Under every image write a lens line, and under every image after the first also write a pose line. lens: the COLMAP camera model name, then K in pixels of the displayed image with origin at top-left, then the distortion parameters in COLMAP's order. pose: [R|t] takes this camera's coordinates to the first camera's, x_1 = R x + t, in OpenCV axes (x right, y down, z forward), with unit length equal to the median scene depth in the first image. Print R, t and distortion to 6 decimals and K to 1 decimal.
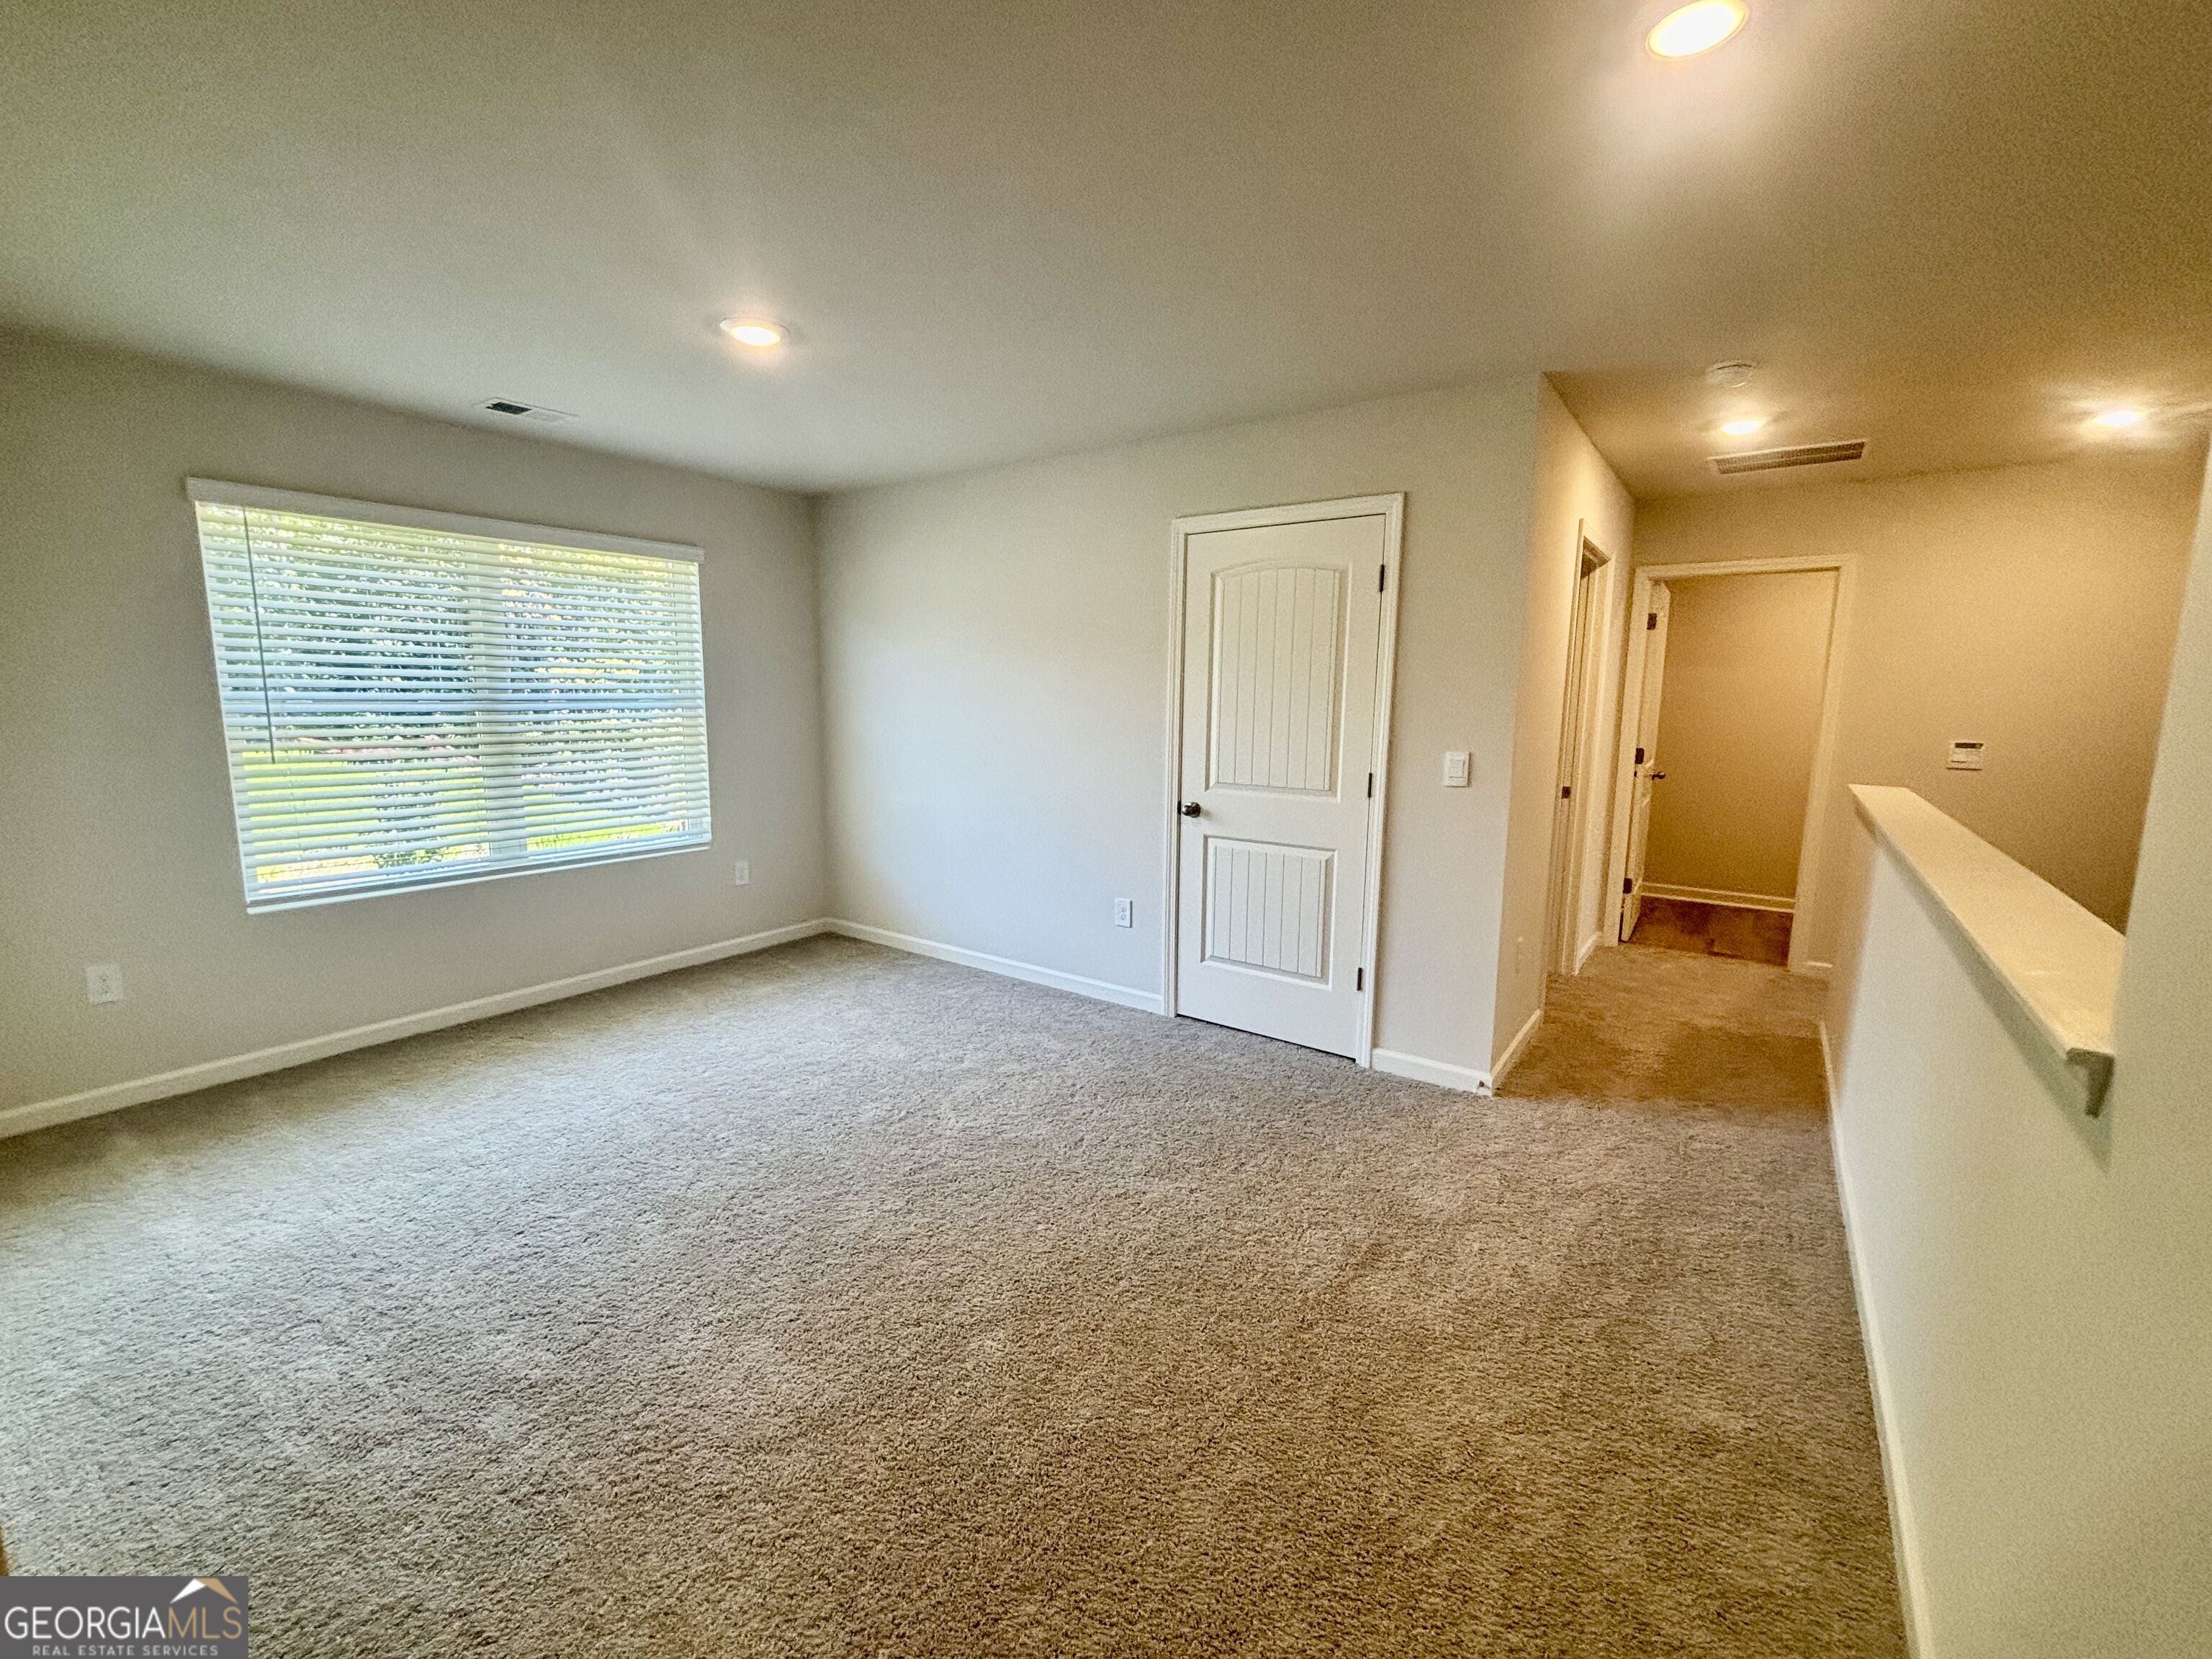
lens RADIAL K [[908.1, 0, 1092.7], [0, 908.1, 819.3], [0, 0, 1]] dist [0.009425, 0.000493]
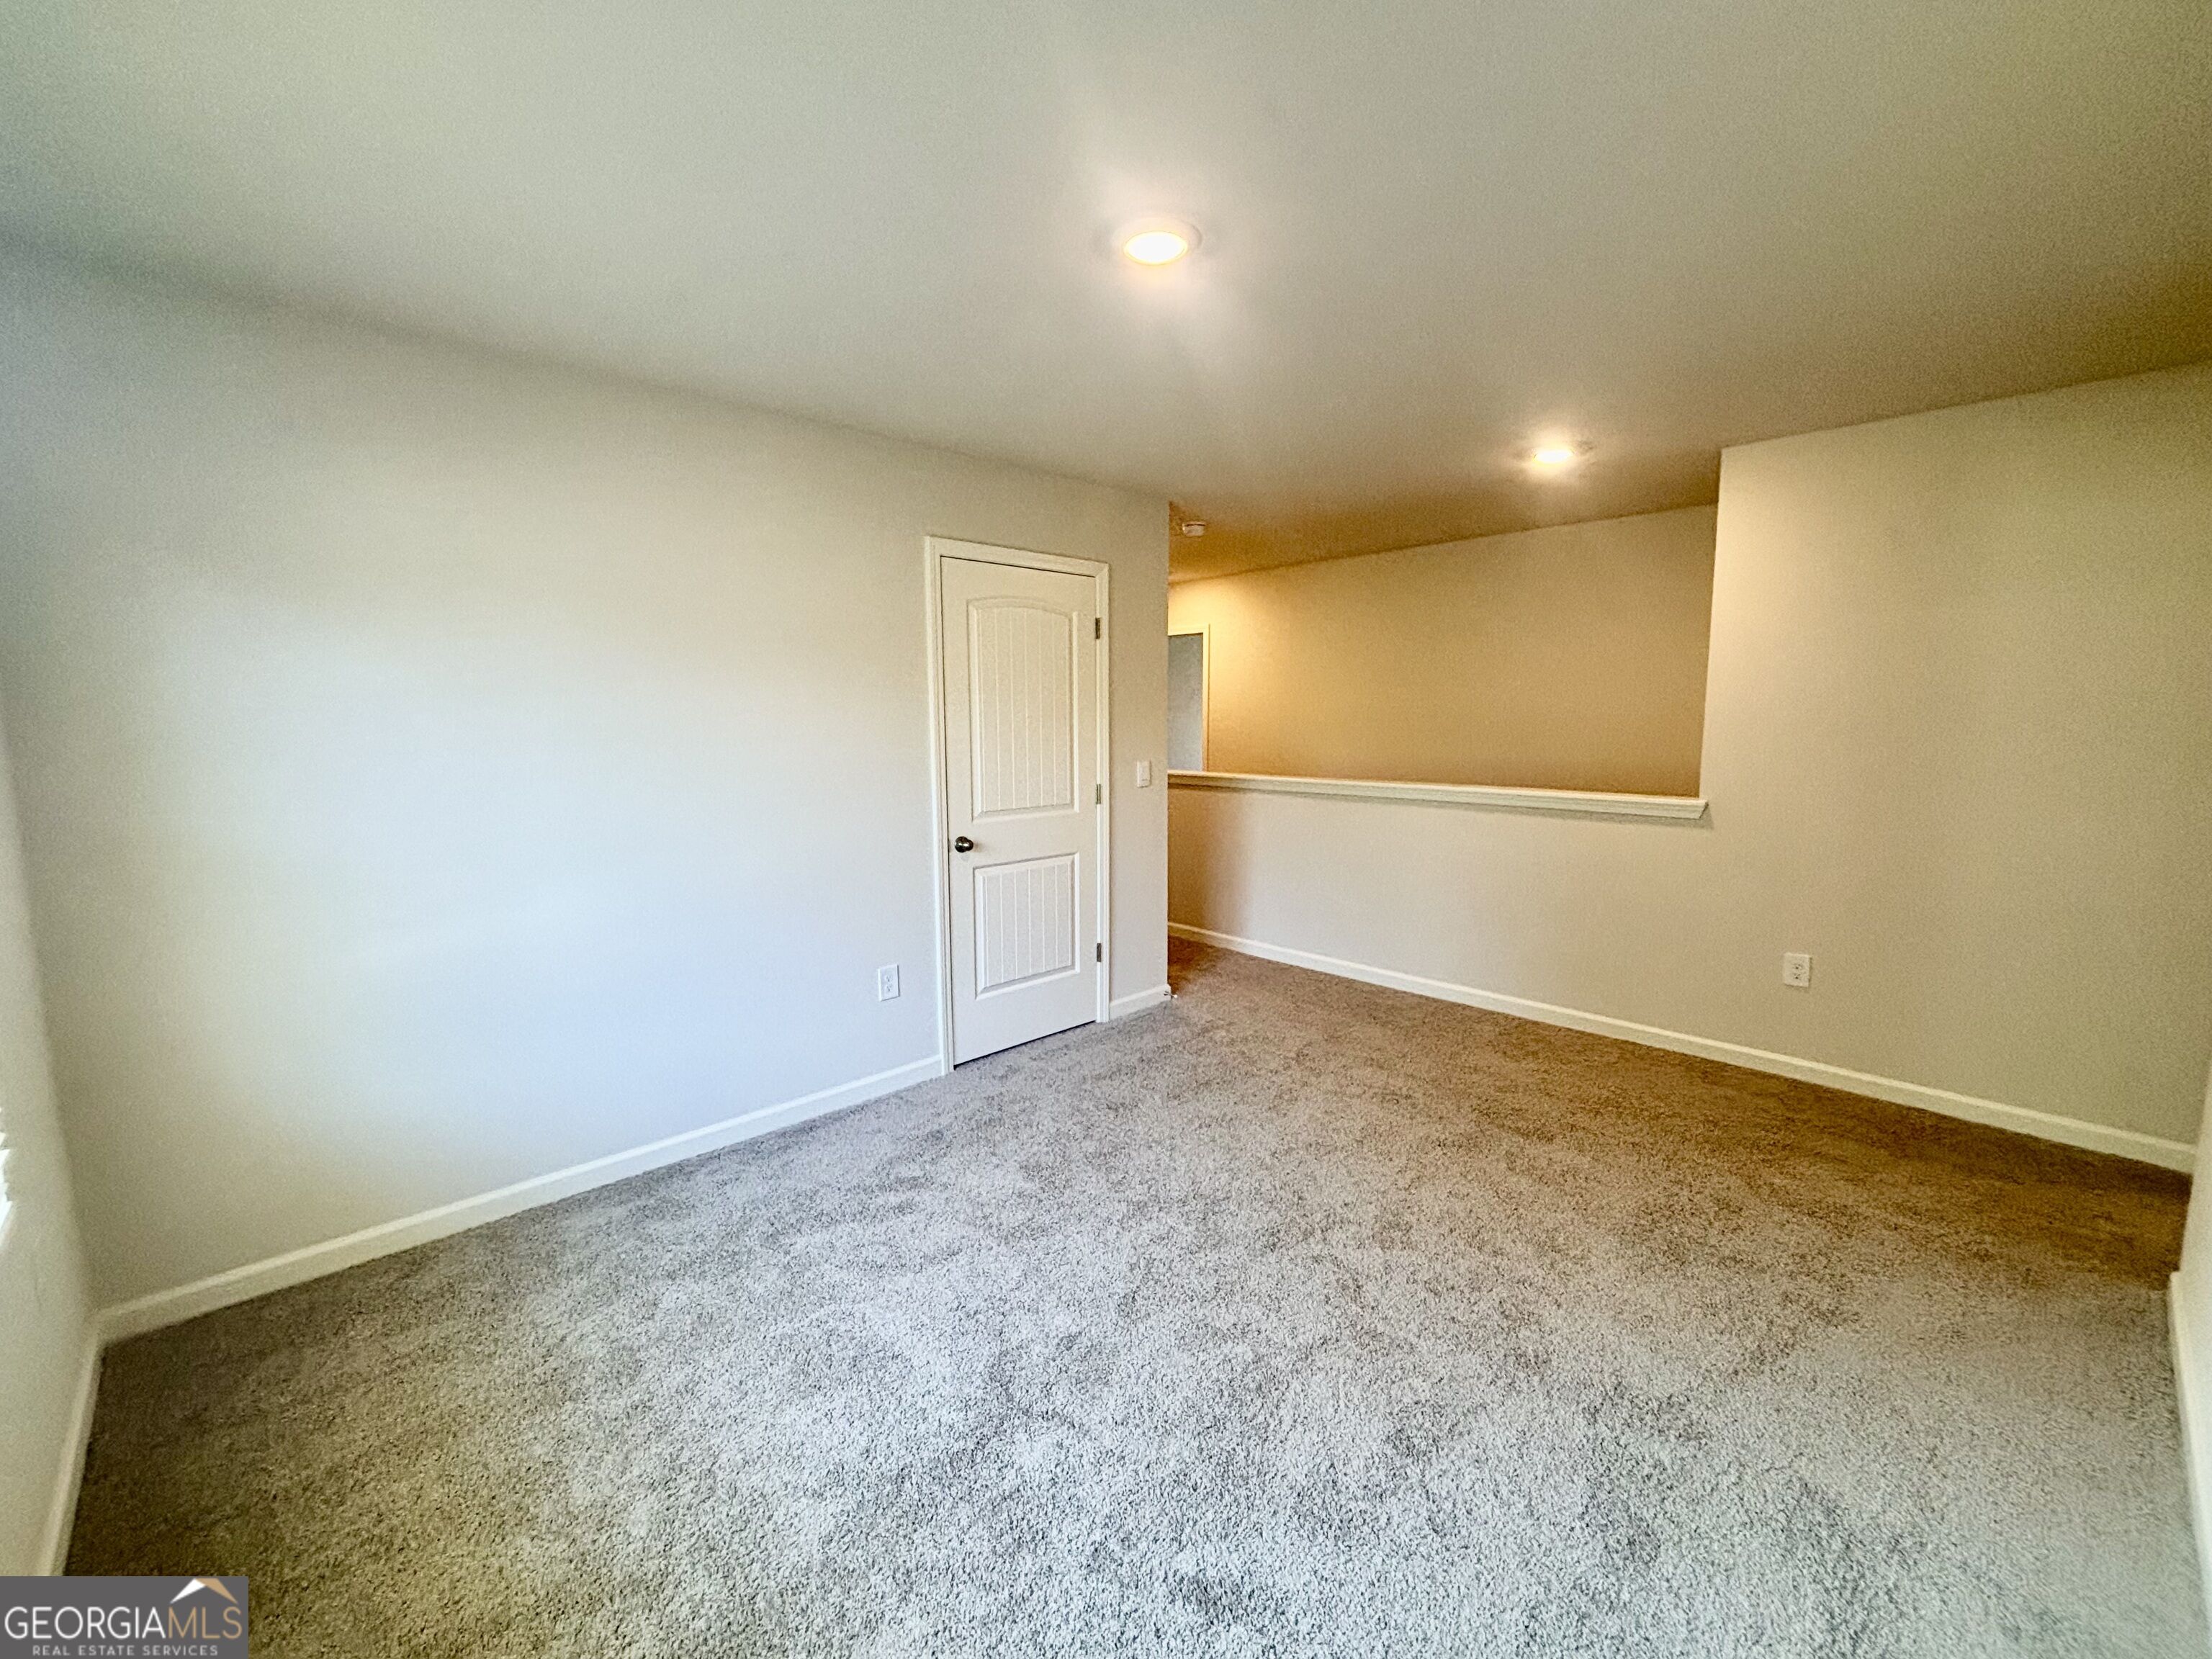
lens RADIAL K [[908.1, 0, 1101.8], [0, 908.1, 815.7], [0, 0, 1]] dist [0.009425, 0.000493]
pose [[0.167727, -0.121660, 0.978298, -0.811192], [0.144143, 0.984718, 0.097745, -0.114578], [-0.975239, 0.124621, 0.182700, 0.690396]]
